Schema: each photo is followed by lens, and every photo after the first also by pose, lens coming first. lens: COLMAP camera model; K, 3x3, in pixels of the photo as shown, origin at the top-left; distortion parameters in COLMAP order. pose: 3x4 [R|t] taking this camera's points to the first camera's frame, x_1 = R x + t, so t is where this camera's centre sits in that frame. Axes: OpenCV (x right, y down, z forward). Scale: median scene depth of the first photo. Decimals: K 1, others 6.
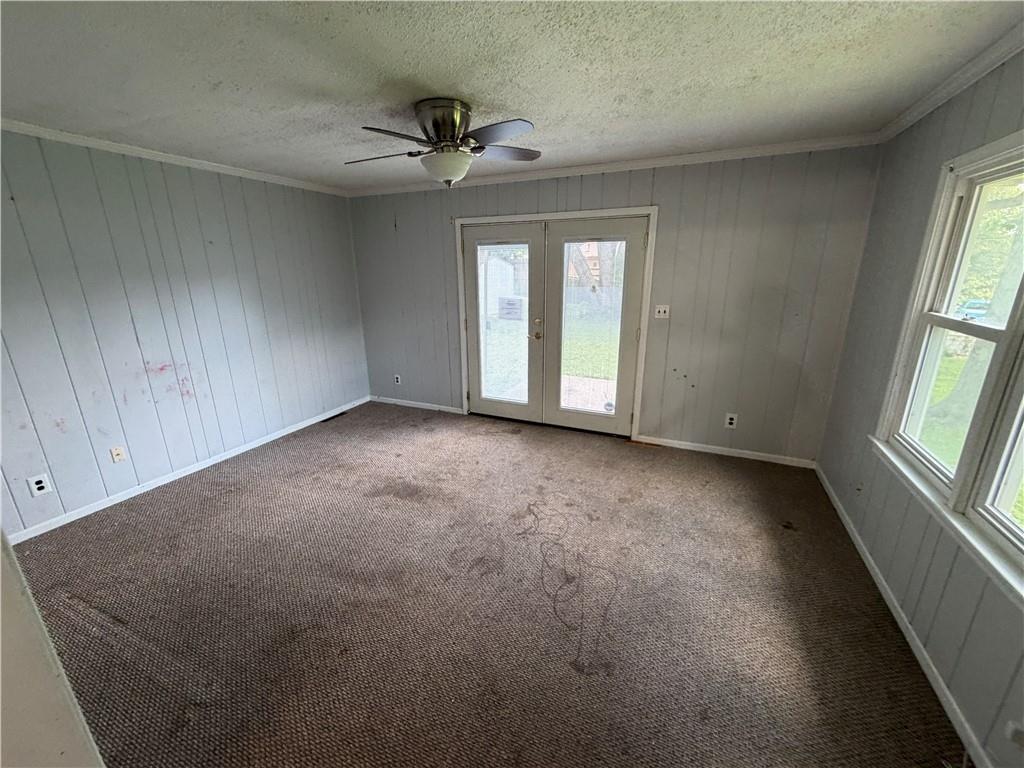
lens RADIAL K [[409.6, 0, 511.0], [0, 409.6, 382.3], [0, 0, 1]] dist [-0.001513, 0.000697]
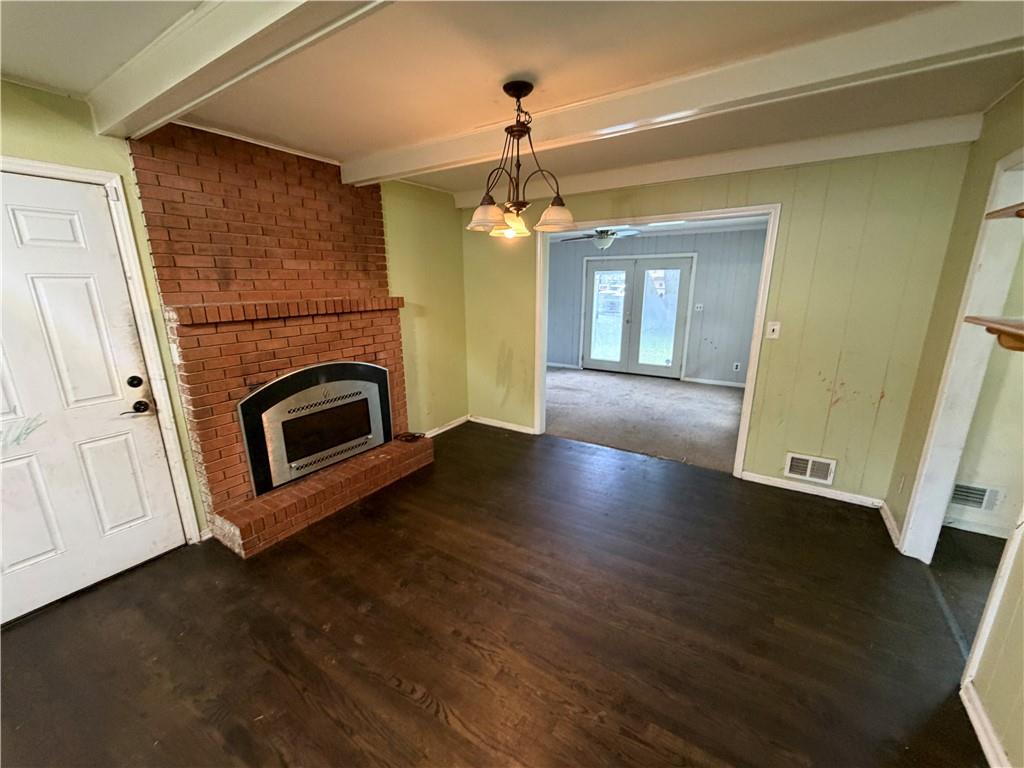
lens RADIAL K [[409.6, 0, 511.3], [0, 409.6, 385.2], [0, 0, 1]] dist [-0.001513, 0.000697]
pose [[0.989414, 0.042459, -0.138773, -0.184919], [-0.047737, 0.998249, -0.034933, 0.261283], [0.137047, 0.041187, 0.989708, -0.862099]]
